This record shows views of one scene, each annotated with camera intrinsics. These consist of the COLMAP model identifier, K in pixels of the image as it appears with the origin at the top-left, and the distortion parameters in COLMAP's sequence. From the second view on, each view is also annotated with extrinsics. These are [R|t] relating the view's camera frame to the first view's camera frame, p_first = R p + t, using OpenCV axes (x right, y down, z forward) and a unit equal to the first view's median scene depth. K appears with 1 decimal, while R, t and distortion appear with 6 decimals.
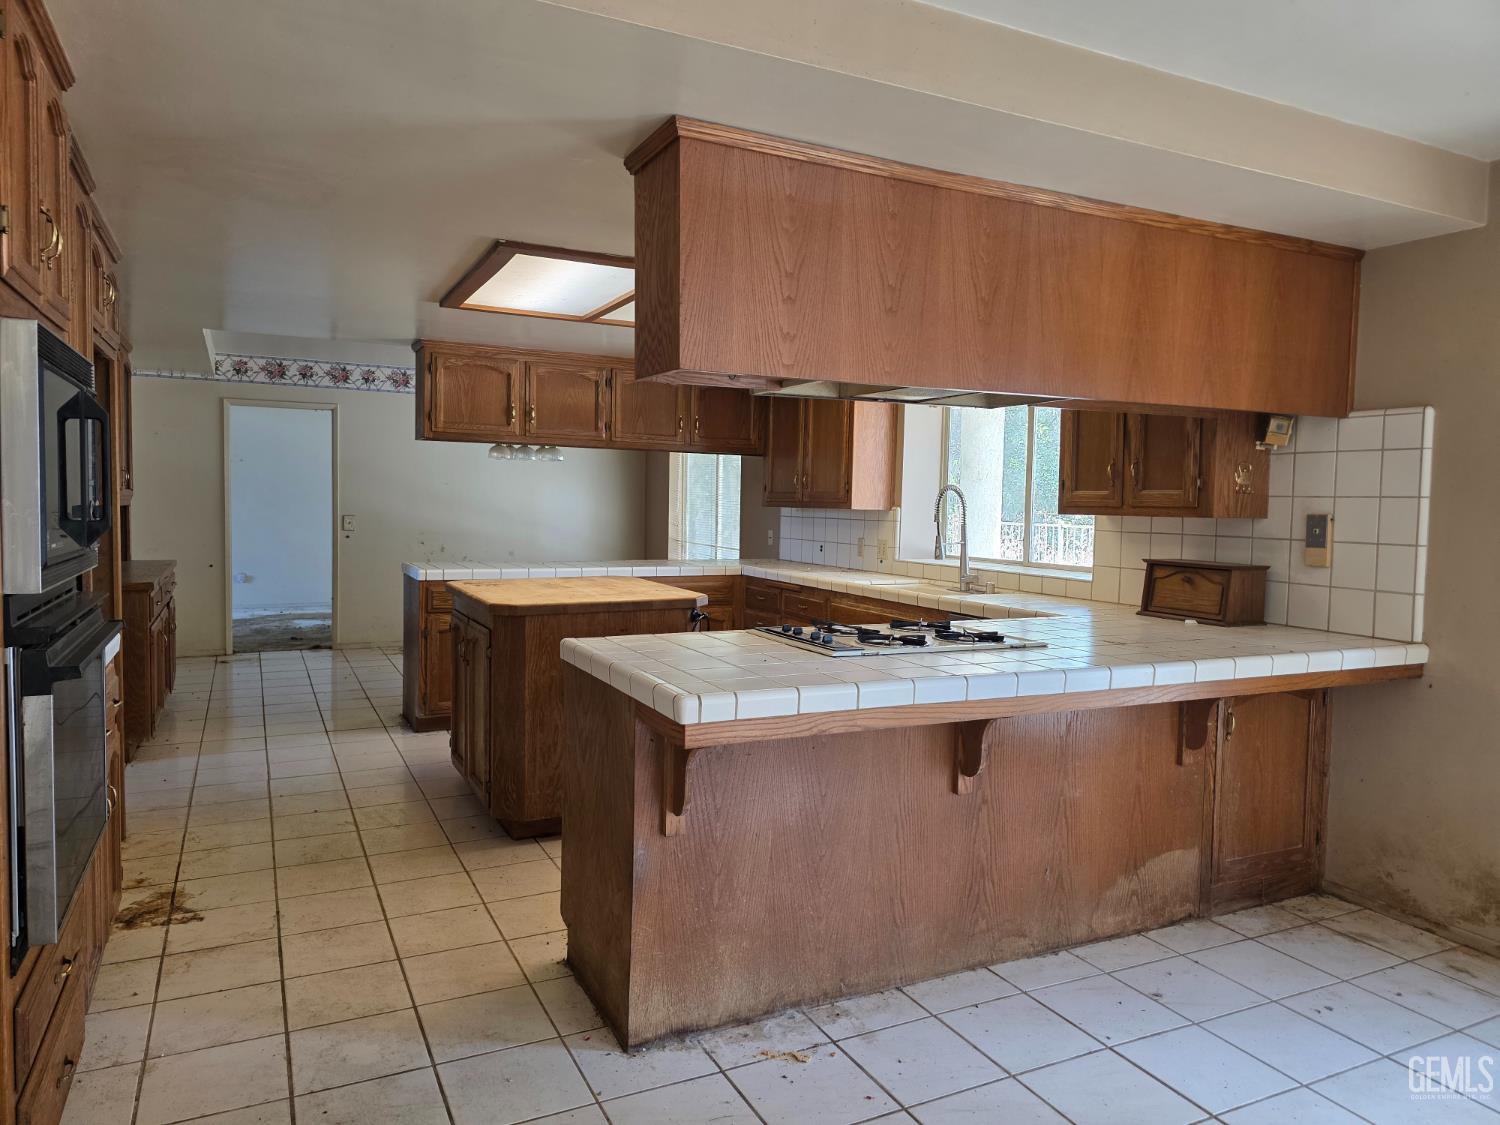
lens RADIAL K [[1011.8, 0, 751.1], [0, 1011.8, 558.7], [0, 0, 1]] dist [0.035063, -0.031206]
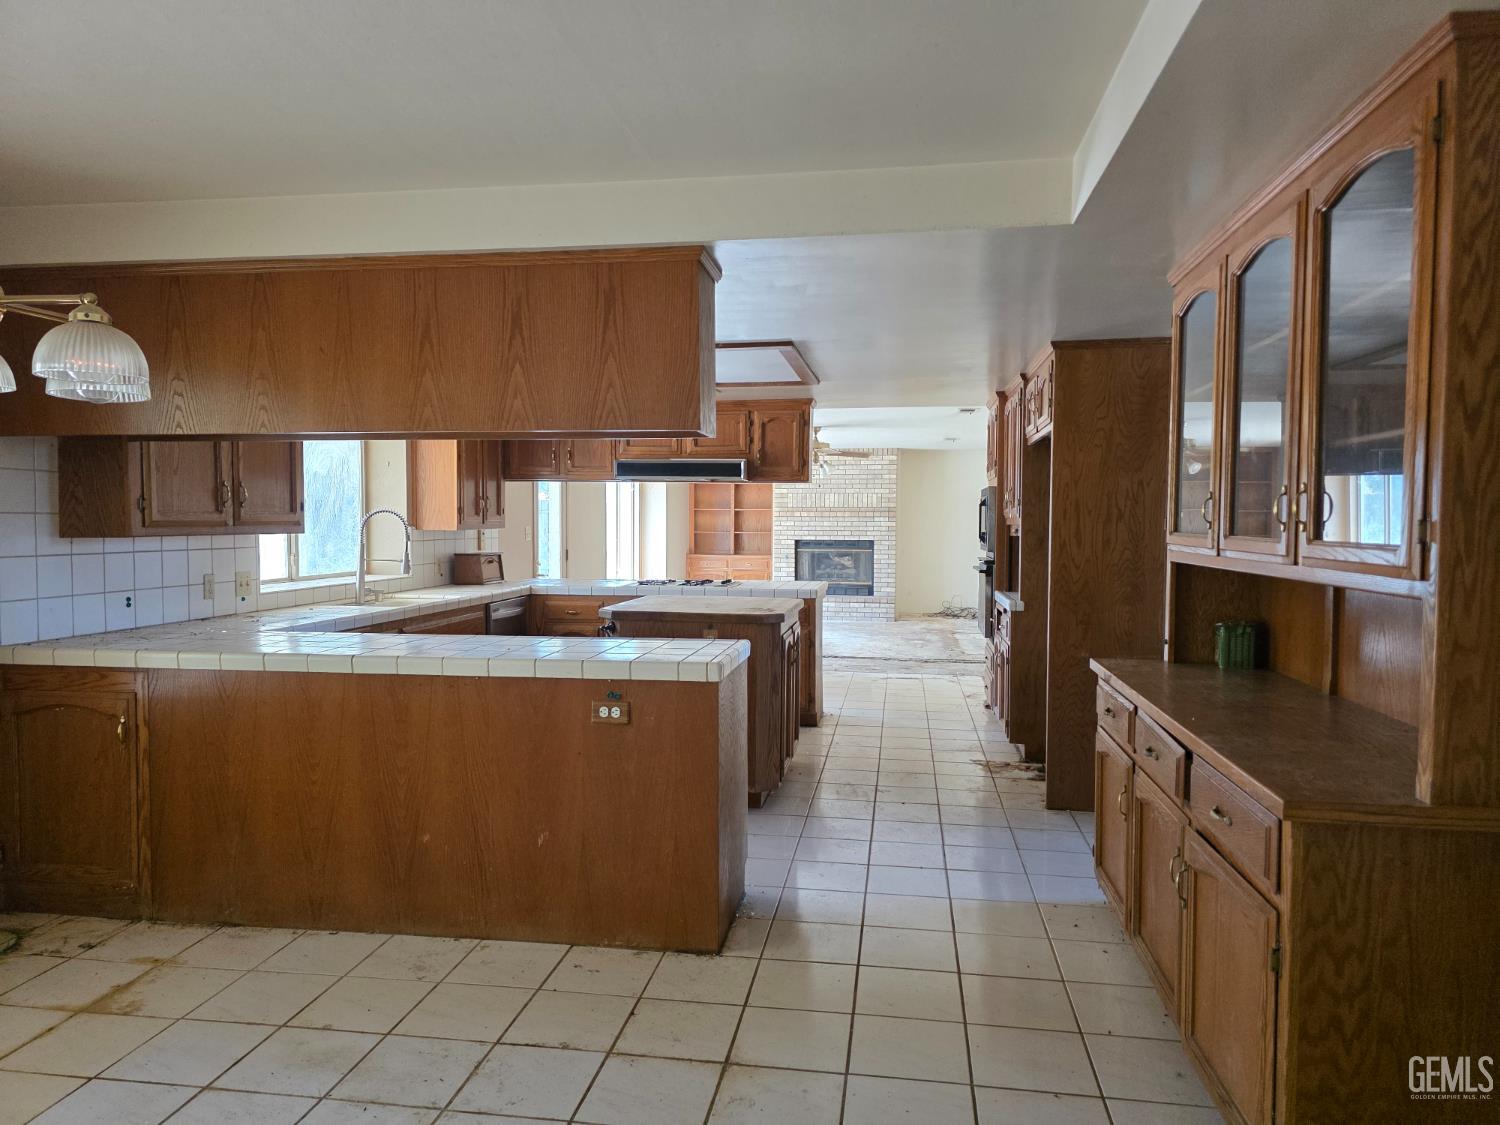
lens RADIAL K [[1011.8, 0, 717.7], [0, 1011.8, 565.3], [0, 0, 1]] dist [0.035063, -0.031206]
pose [[-0.804716, -0.044607, 0.591982, -1.152161], [0.017124, 0.995014, 0.098254, -0.171159], [-0.593414, 0.089204, -0.799939, 2.506486]]
